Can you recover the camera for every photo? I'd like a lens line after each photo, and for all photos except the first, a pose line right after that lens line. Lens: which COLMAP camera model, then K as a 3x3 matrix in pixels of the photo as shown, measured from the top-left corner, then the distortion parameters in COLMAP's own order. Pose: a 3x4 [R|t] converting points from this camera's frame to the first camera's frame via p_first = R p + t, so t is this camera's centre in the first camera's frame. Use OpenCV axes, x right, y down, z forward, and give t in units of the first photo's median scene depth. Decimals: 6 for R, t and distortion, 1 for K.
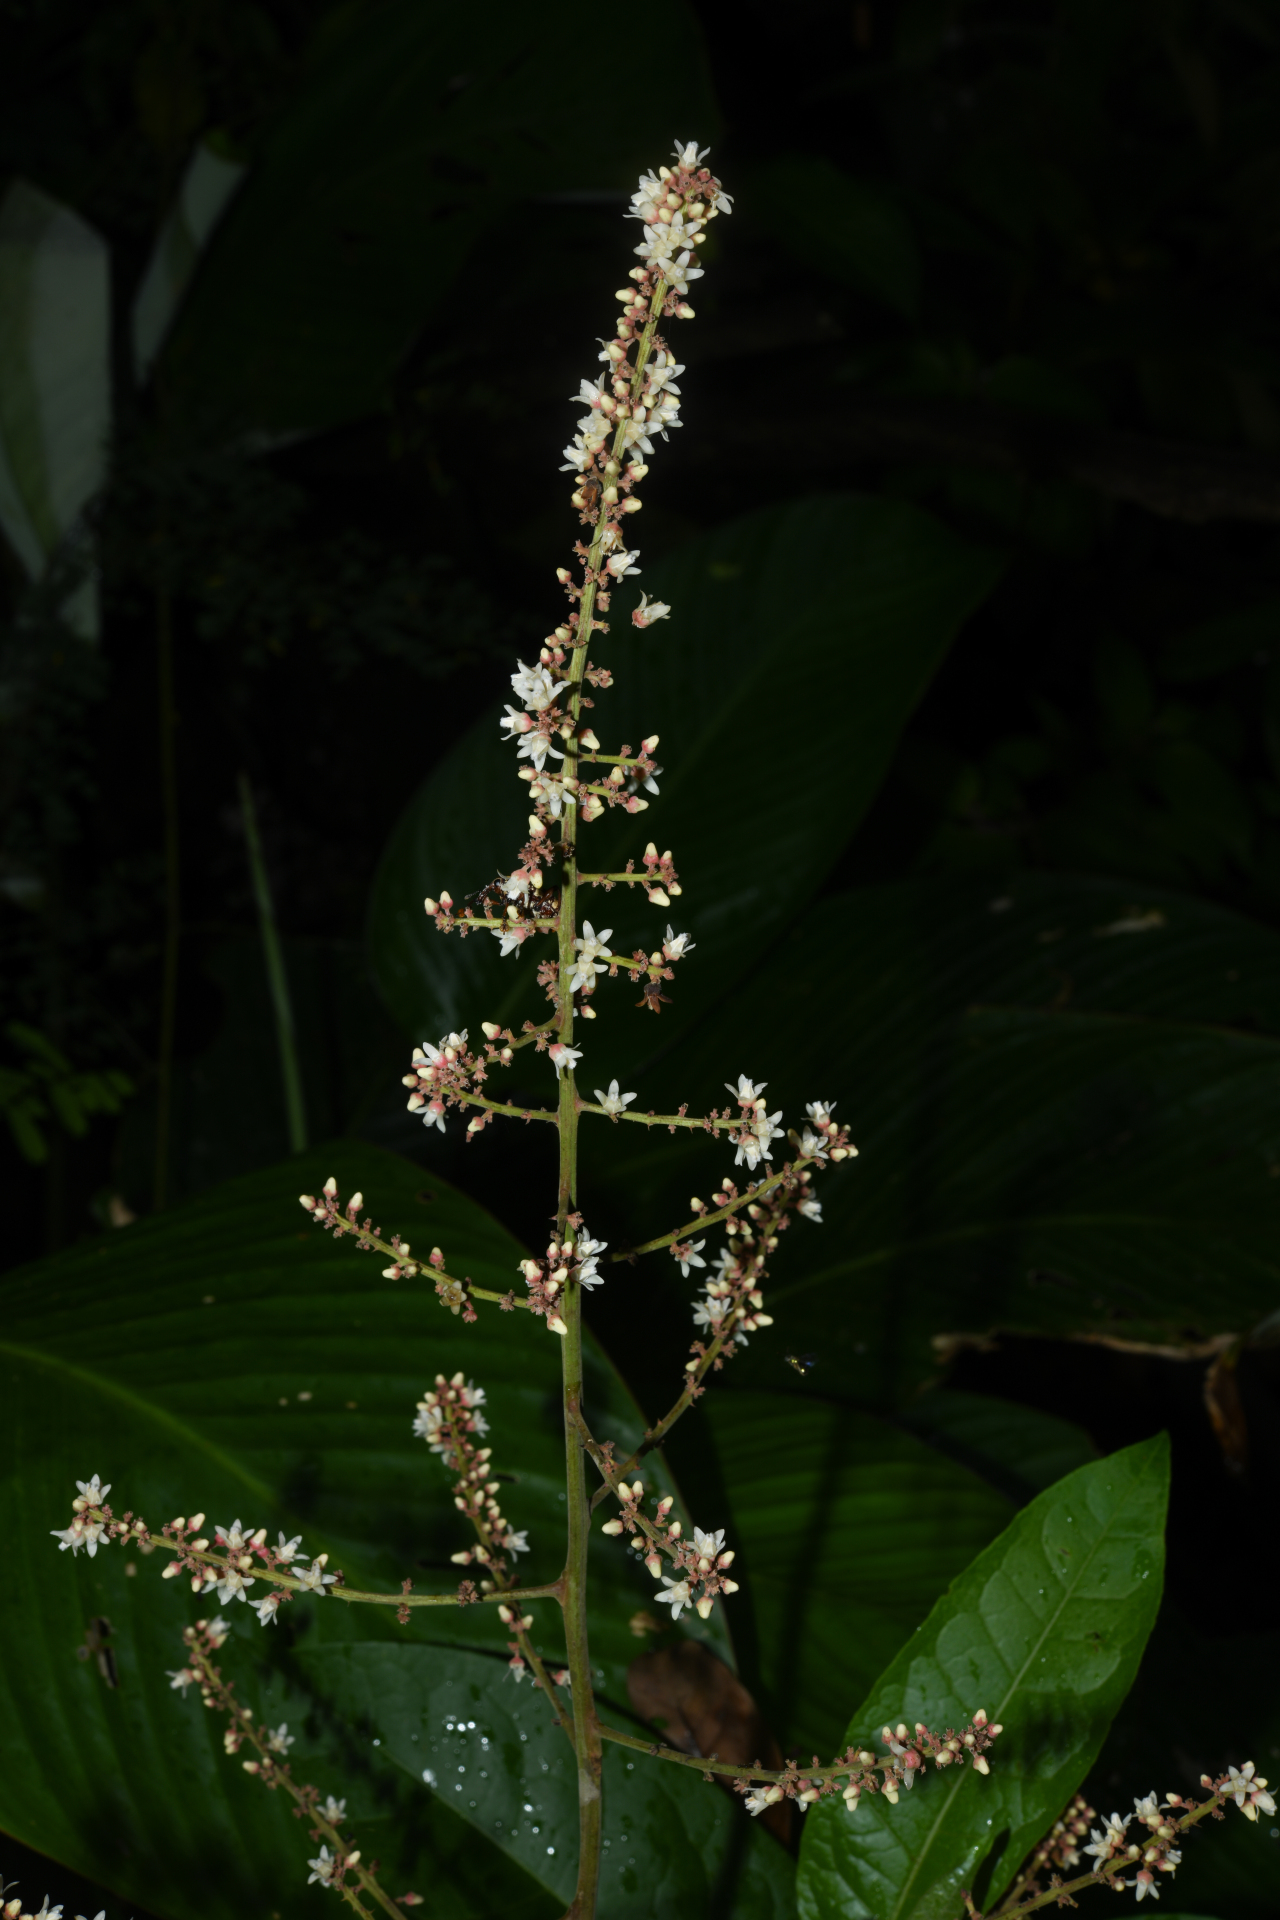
lens RADIAL K [[3209.3, 0, 640.0], [0, 3209.3, 960.0], [0, 0, 1]] dist [-0.072108, 0.220432]
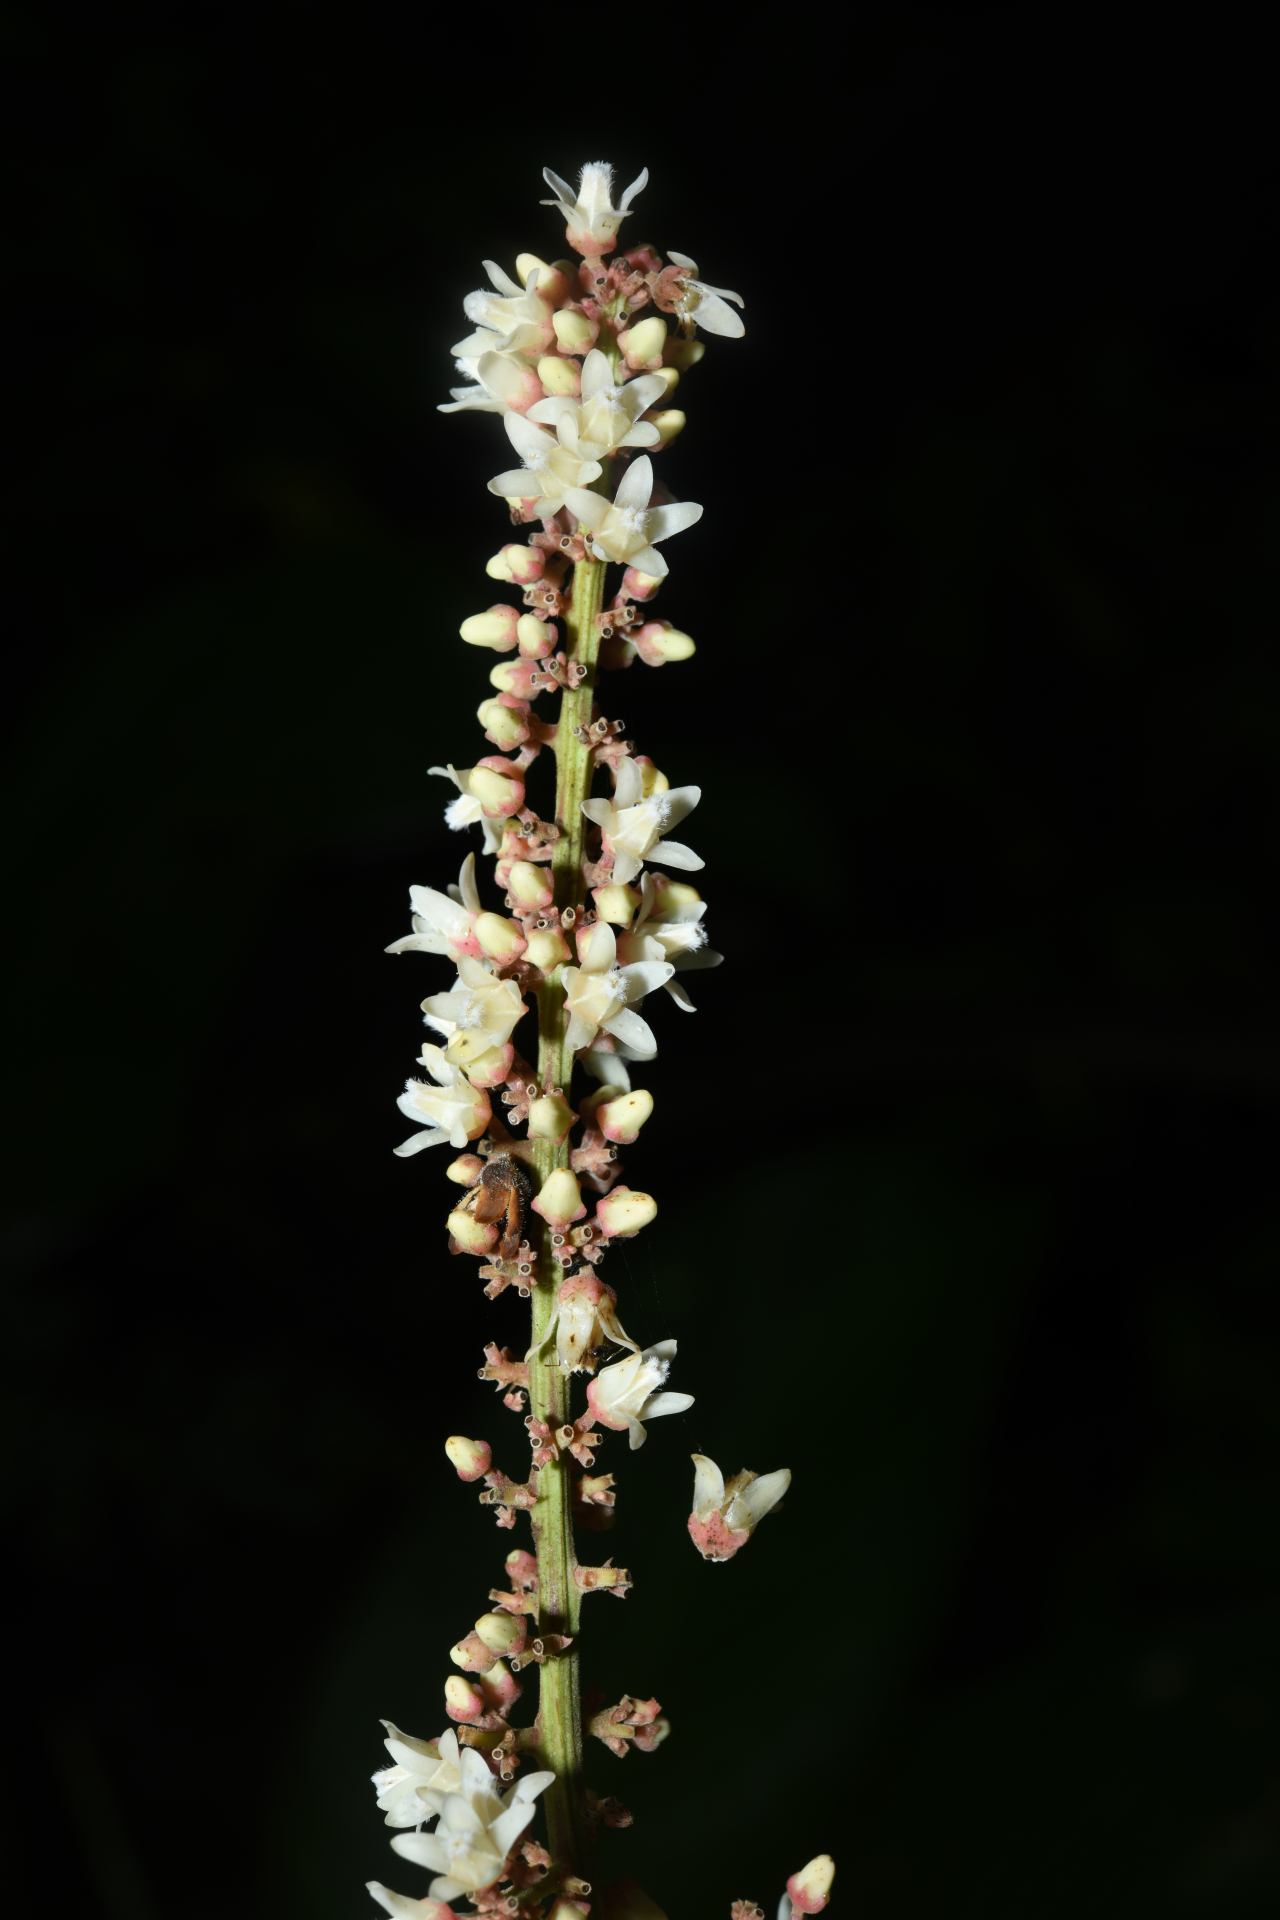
lens RADIAL K [[3209.3, 0, 640.0], [0, 3209.3, 960.0], [0, 0, 1]] dist [-0.072108, 0.220432]
pose [[0.978900, -0.195156, 0.060572, -0.016416], [0.203755, 0.954636, -0.217147, -0.093313], [-0.015447, 0.224908, 0.974258, 0.661853]]
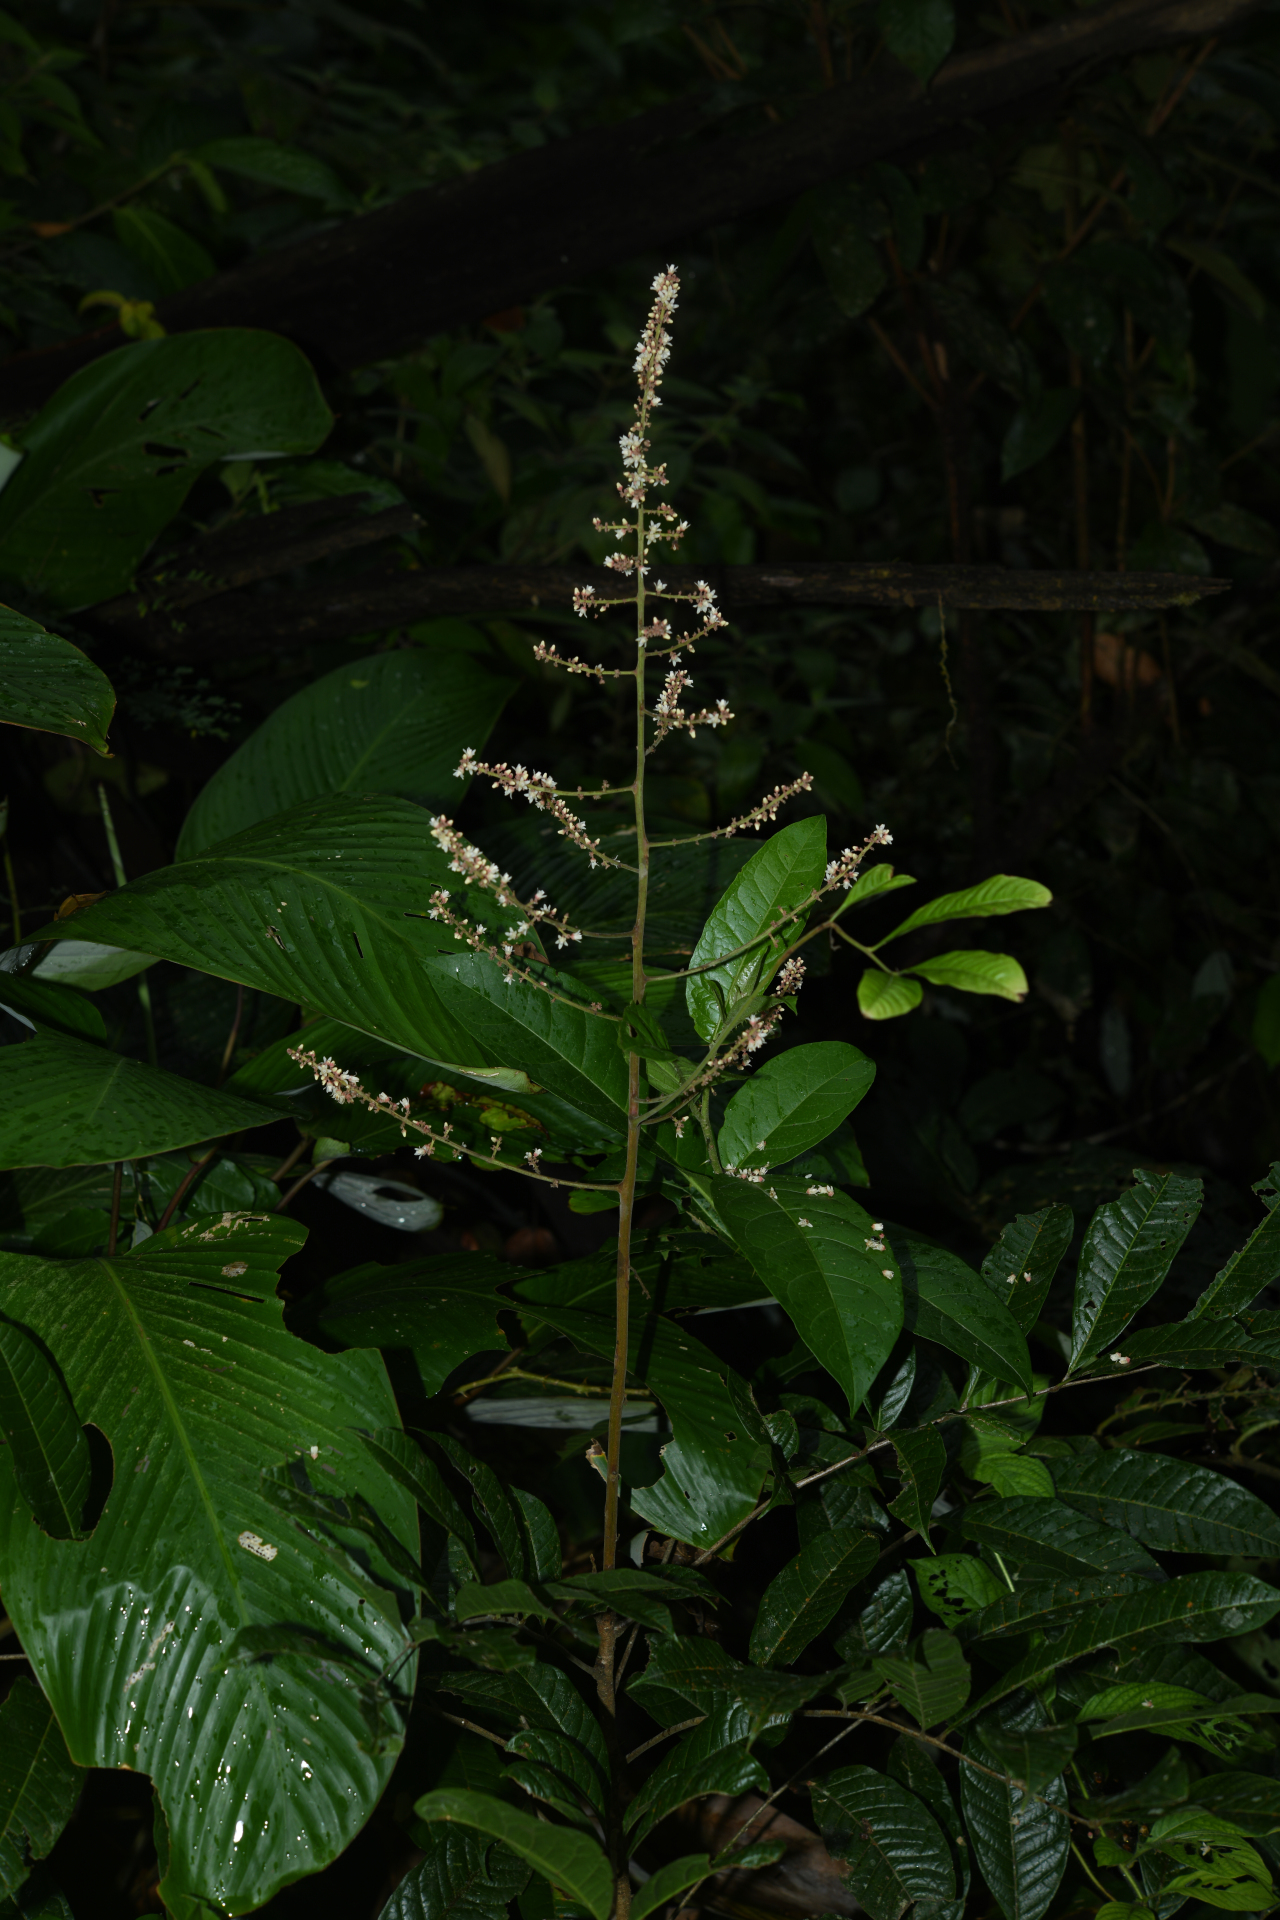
lens RADIAL K [[3209.3, 0, 640.0], [0, 3209.3, 960.0], [0, 0, 1]] dist [-0.072108, 0.220432]
pose [[0.957153, -0.049056, 0.285399, -0.901006], [0.095388, 0.983955, -0.150778, 0.840853], [-0.273423, 0.171541, 0.946474, -1.742232]]
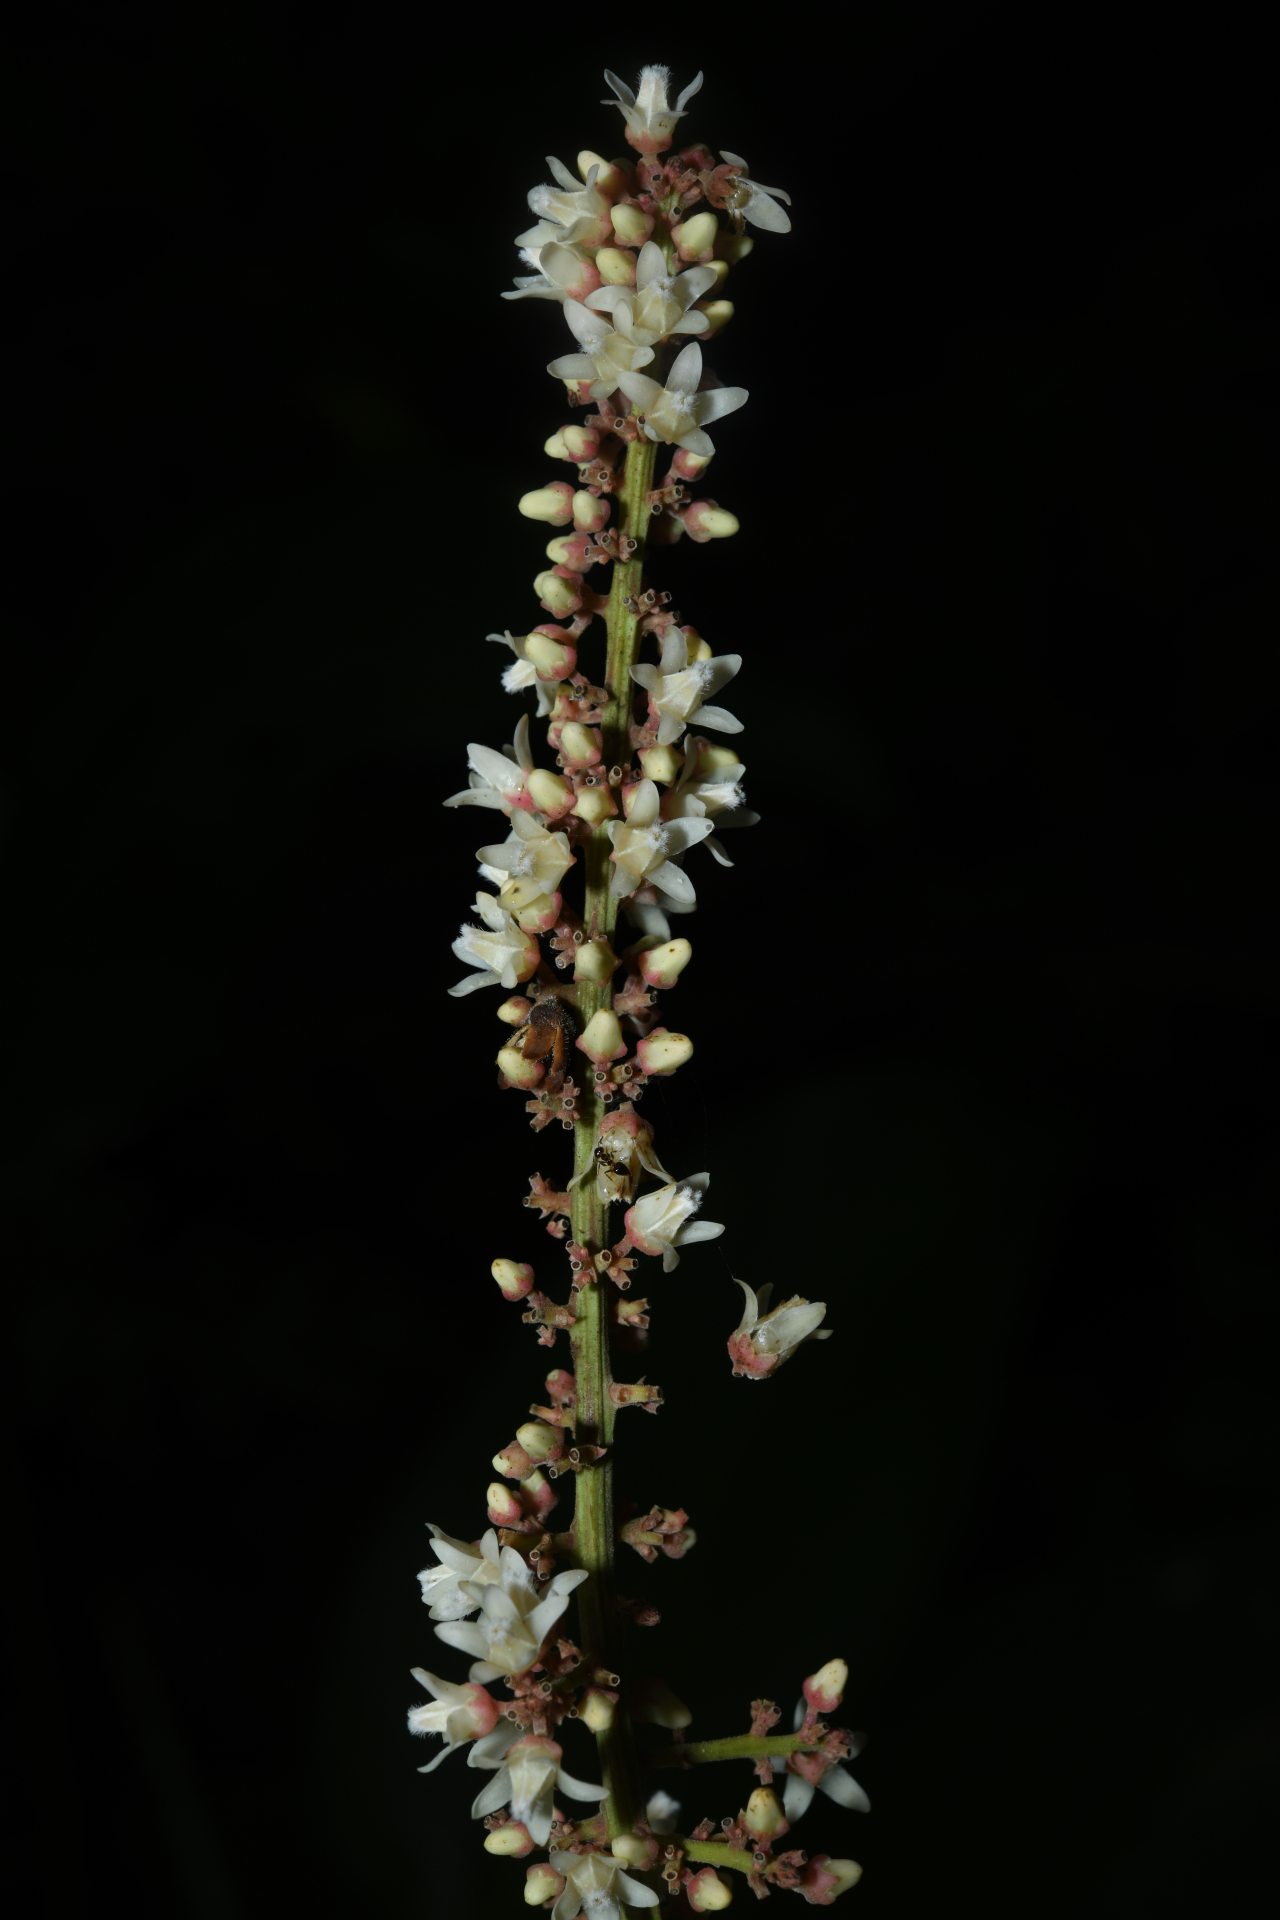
lens RADIAL K [[3209.3, 0, 640.0], [0, 3209.3, 960.0], [0, 0, 1]] dist [-0.072108, 0.220432]
pose [[0.983149, -0.178037, 0.041496, -0.018402], [0.182755, 0.962700, -0.199524, -0.080001], [-0.004425, 0.203745, 0.979014, 0.641254]]
